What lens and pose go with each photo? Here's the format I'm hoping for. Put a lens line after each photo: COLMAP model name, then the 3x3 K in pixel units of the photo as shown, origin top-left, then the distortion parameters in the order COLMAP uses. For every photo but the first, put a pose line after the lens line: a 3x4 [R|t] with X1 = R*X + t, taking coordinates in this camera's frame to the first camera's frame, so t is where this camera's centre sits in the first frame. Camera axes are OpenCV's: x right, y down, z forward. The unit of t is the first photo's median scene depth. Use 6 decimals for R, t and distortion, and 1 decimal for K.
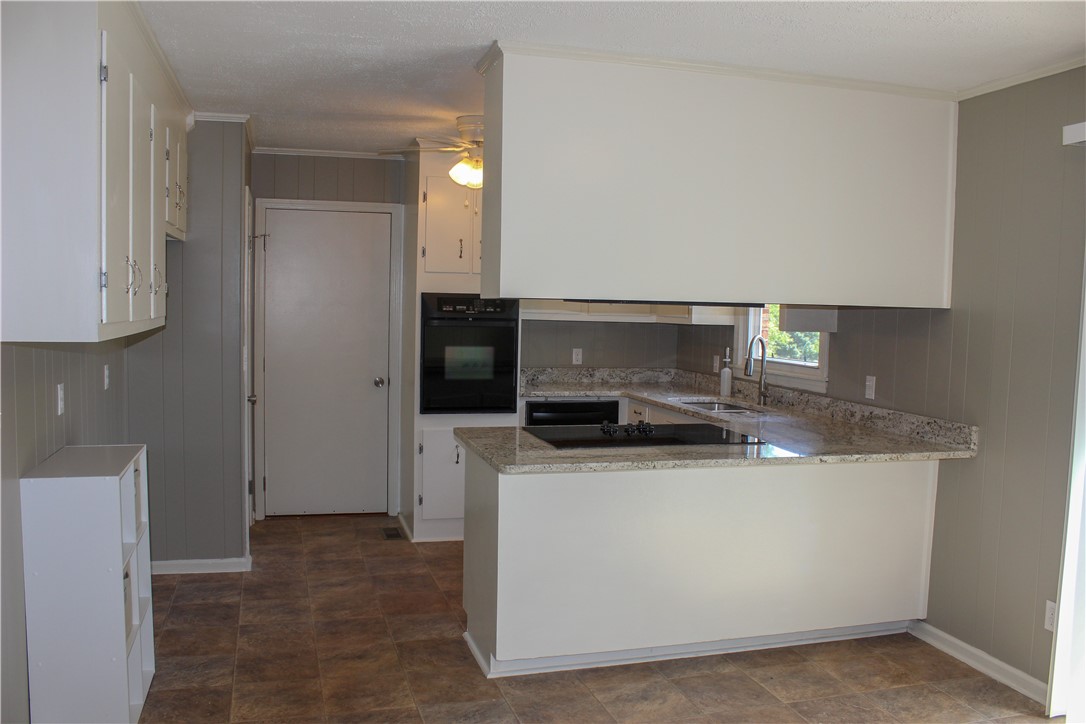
lens RADIAL K [[914.3, 0, 535.1], [0, 914.3, 371.1], [0, 0, 1]] dist [-0.148450, 0.123664]
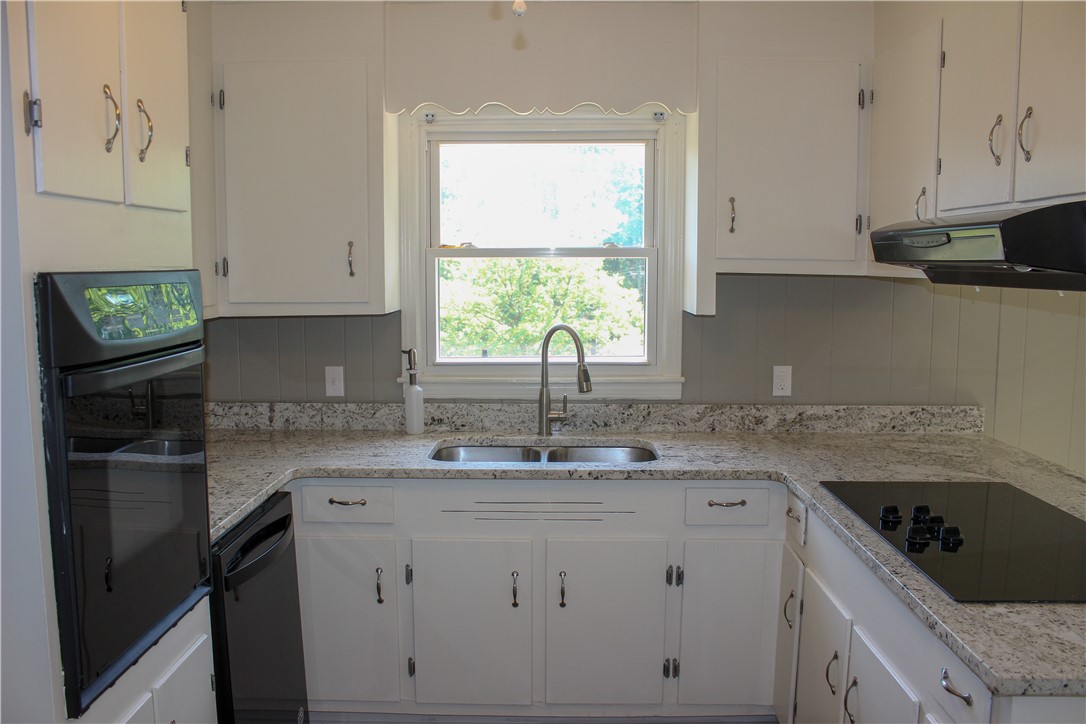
lens RADIAL K [[914.3, 0, 541.1], [0, 914.3, 367.5], [0, 0, 1]] dist [-0.148450, 0.123664]
pose [[0.271562, -0.130632, 0.953514, -0.440958], [0.075273, 0.990593, 0.114274, -0.103976], [-0.959473, 0.040742, 0.278841, 1.073040]]
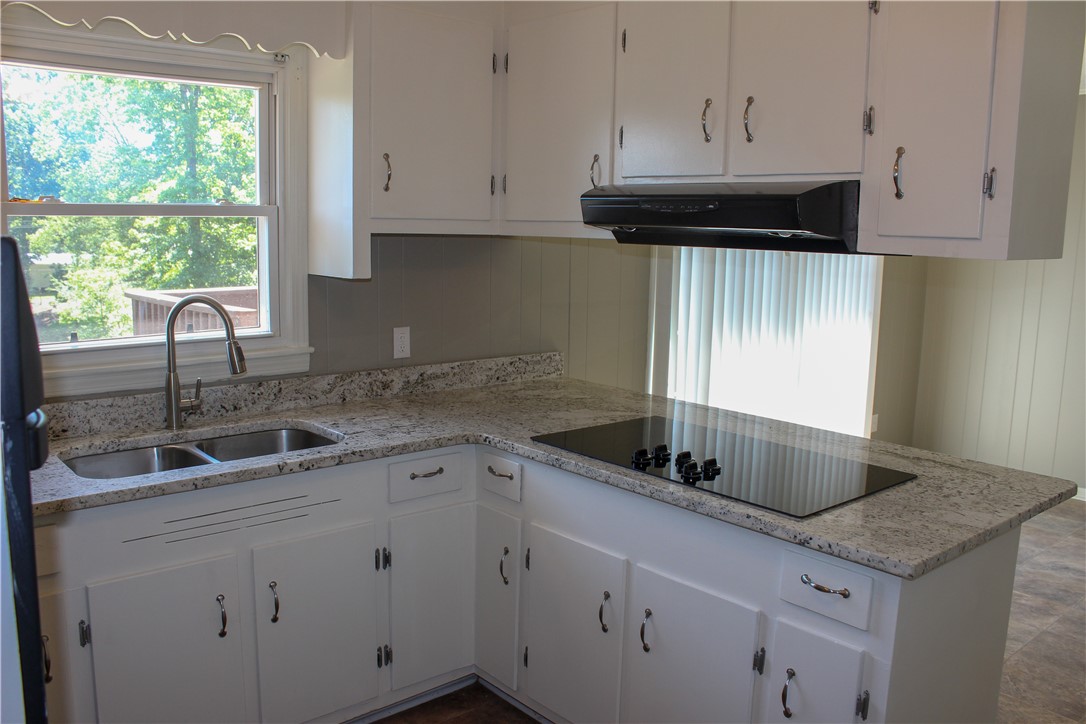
lens RADIAL K [[914.3, 0, 545.7], [0, 914.3, 358.0], [0, 0, 1]] dist [-0.148450, 0.123664]
pose [[-0.438990, -0.161467, 0.883865, -0.375427], [0.038848, 0.979389, 0.198212, -0.124340], [-0.897652, 0.121350, -0.423669, 1.325729]]
